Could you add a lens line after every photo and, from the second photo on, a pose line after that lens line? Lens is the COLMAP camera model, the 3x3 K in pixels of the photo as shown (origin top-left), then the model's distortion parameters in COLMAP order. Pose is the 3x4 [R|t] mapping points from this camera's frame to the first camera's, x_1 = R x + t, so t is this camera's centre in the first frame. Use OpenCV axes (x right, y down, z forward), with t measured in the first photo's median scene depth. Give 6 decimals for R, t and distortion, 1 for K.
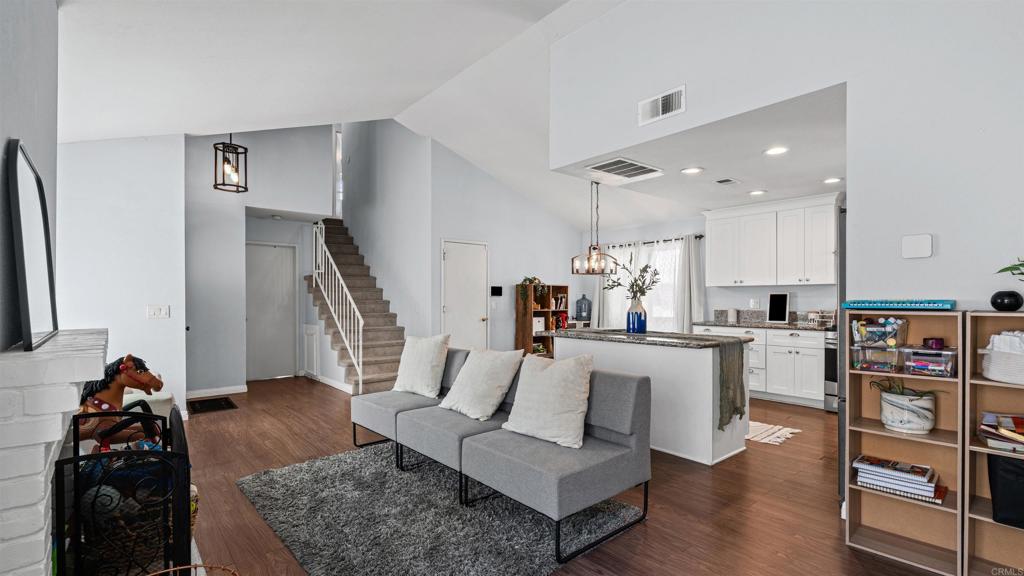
lens RADIAL K [[464.1, 0, 516.9], [0, 464.1, 296.8], [0, 0, 1]] dist [-0.005339, 0.002824]
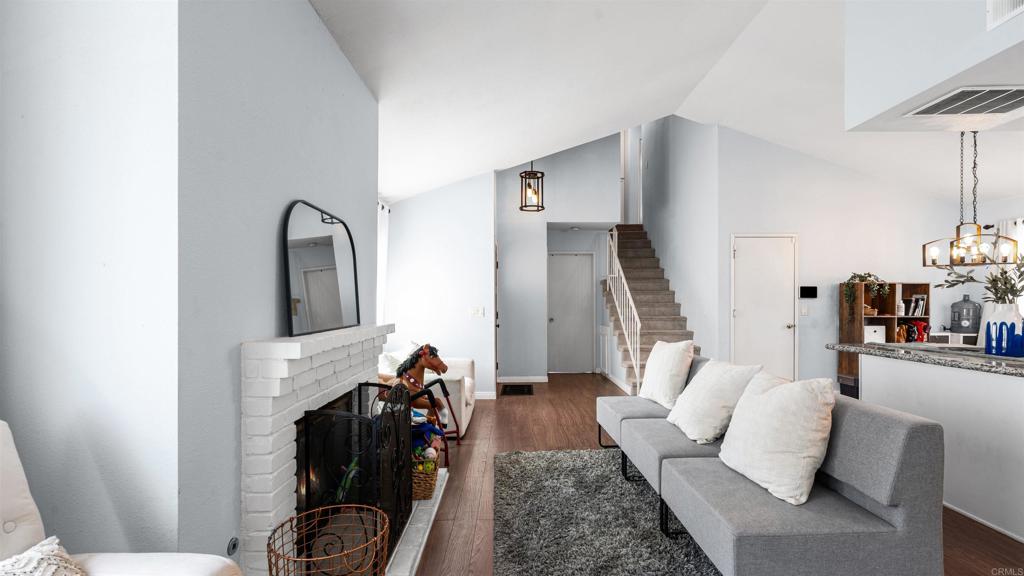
lens RADIAL K [[464.1, 0, 519.9], [0, 464.1, 301.3], [0, 0, 1]] dist [-0.005339, 0.002824]
pose [[0.771363, -0.002171, -0.636391, 0.115735], [0.004615, 0.999987, 0.002183, -0.000235], [0.636378, -0.004621, 0.771363, 0.067485]]
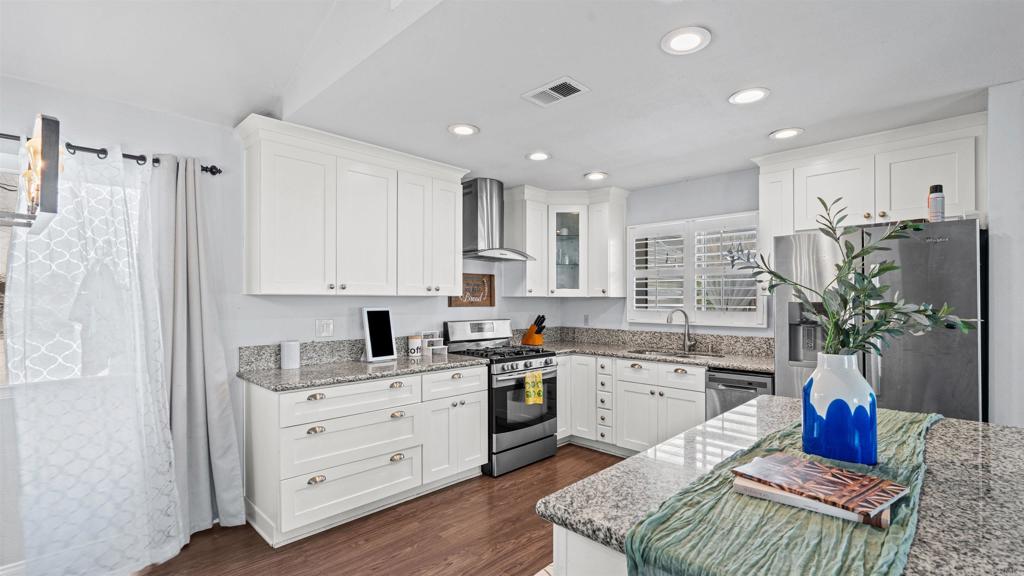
lens RADIAL K [[464.1, 0, 512.9], [0, 464.1, 295.7], [0, 0, 1]] dist [-0.005339, 0.002824]
pose [[-0.090094, 0.010713, 0.995876, -0.041101], [-0.007411, 0.999907, -0.011426, -0.021178], [-0.995906, -0.008410, -0.090006, 0.984531]]
